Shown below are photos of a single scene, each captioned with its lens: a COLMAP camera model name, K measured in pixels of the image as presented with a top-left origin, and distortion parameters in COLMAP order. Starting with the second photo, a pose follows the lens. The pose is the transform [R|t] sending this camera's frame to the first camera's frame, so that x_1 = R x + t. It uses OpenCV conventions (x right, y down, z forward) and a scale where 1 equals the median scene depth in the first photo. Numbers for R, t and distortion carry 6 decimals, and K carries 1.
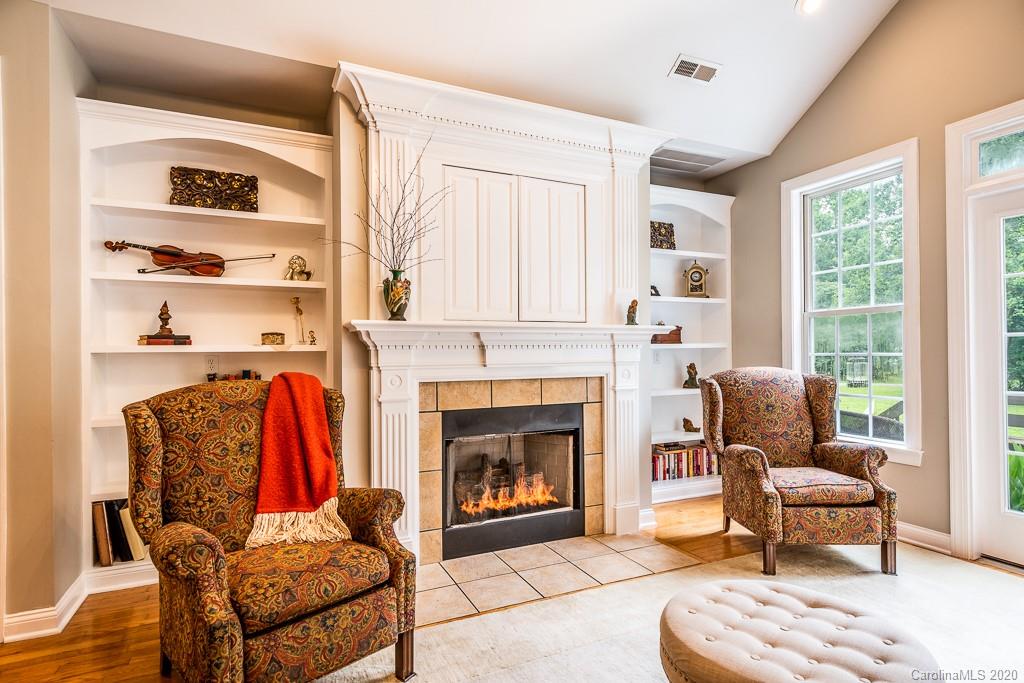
lens RADIAL K [[535.7, 0, 510.9], [0, 535.7, 348.4], [0, 0, 1]] dist [0.014483, -0.002456]
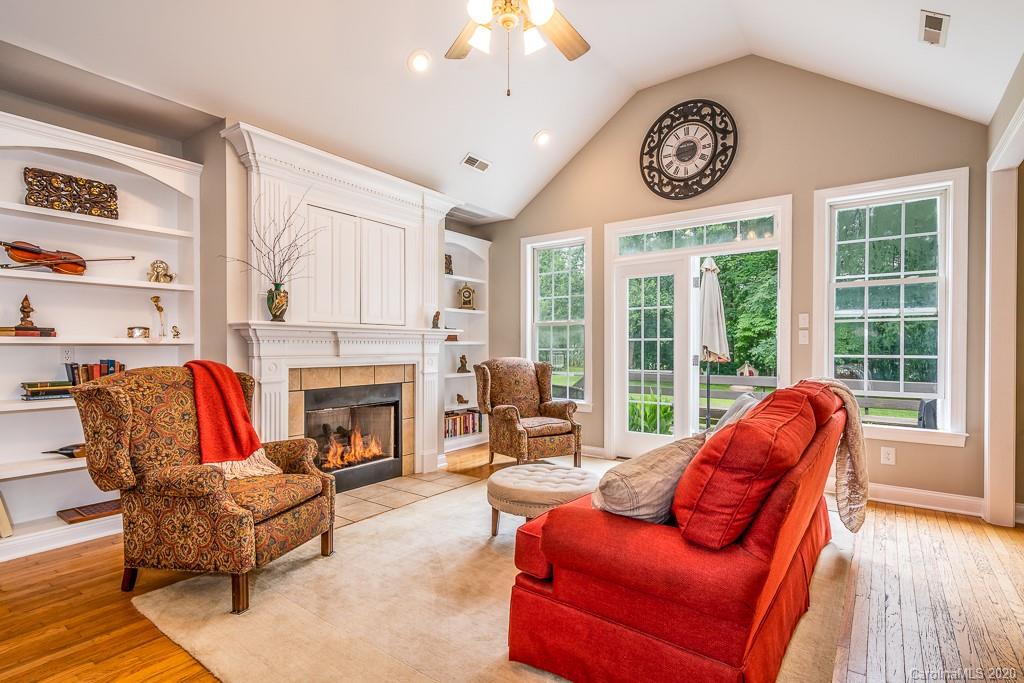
lens RADIAL K [[486.9, 0, 511.4], [0, 486.9, 343.8], [0, 0, 1]] dist [-0.001547, -0.000433]
pose [[0.879743, 0.012469, 0.475286, -0.238749], [-0.012352, 0.999918, -0.003369, -0.000115], [-0.475289, -0.002907, 0.879825, -0.285356]]
